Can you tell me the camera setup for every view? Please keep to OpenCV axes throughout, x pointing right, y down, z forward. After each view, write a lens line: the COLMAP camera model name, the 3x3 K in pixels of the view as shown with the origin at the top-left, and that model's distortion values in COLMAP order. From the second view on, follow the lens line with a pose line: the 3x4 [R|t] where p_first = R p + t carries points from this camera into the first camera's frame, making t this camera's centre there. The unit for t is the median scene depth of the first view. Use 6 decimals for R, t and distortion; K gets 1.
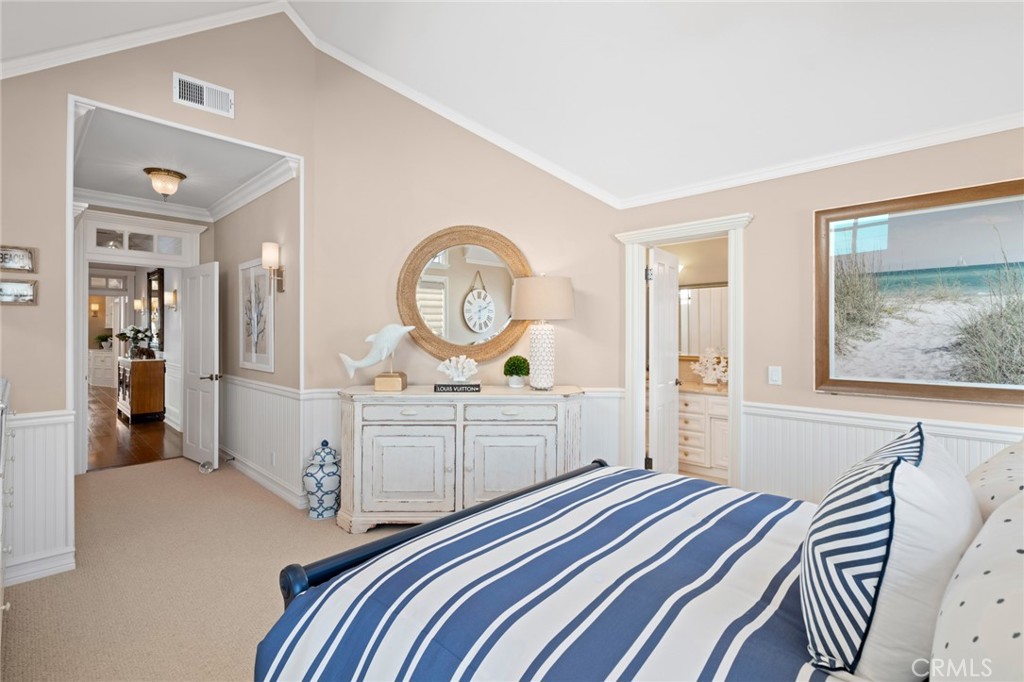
lens RADIAL K [[468.3, 0, 509.2], [0, 468.3, 334.2], [0, 0, 1]] dist [0.003235, 0.000003]
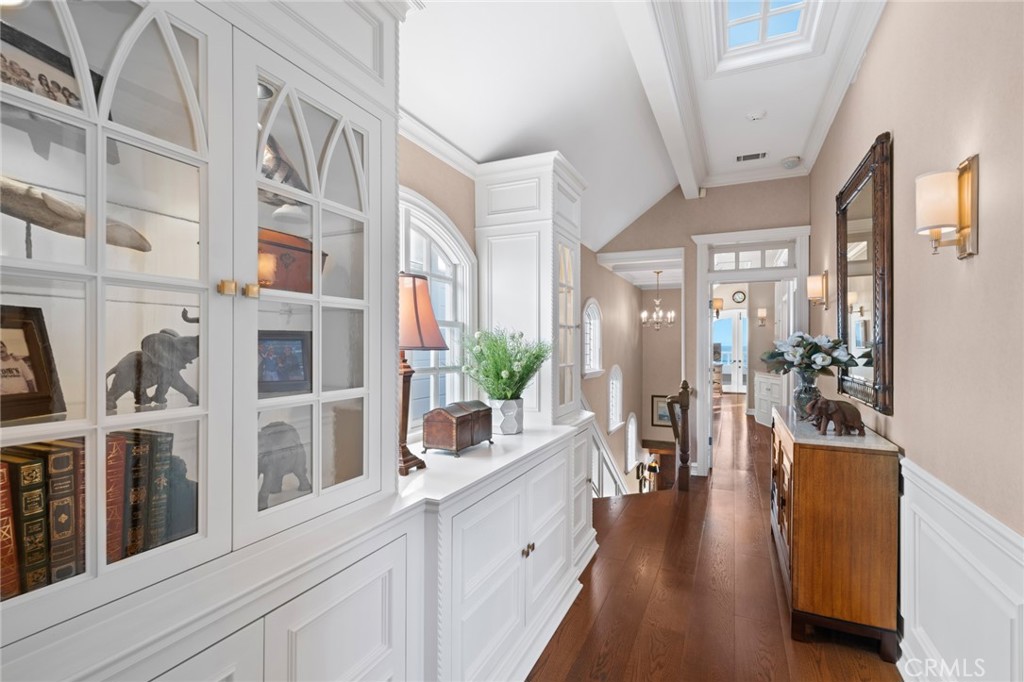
lens RADIAL K [[468.3, 0, 509.3], [0, 468.3, 343.8], [0, 0, 1]] dist [0.003235, 0.000003]
pose [[0.311095, -0.005097, -0.950365, -0.532106], [-0.003840, 0.999971, -0.006621, -0.006141], [0.950371, 0.005709, 0.311066, 0.679661]]
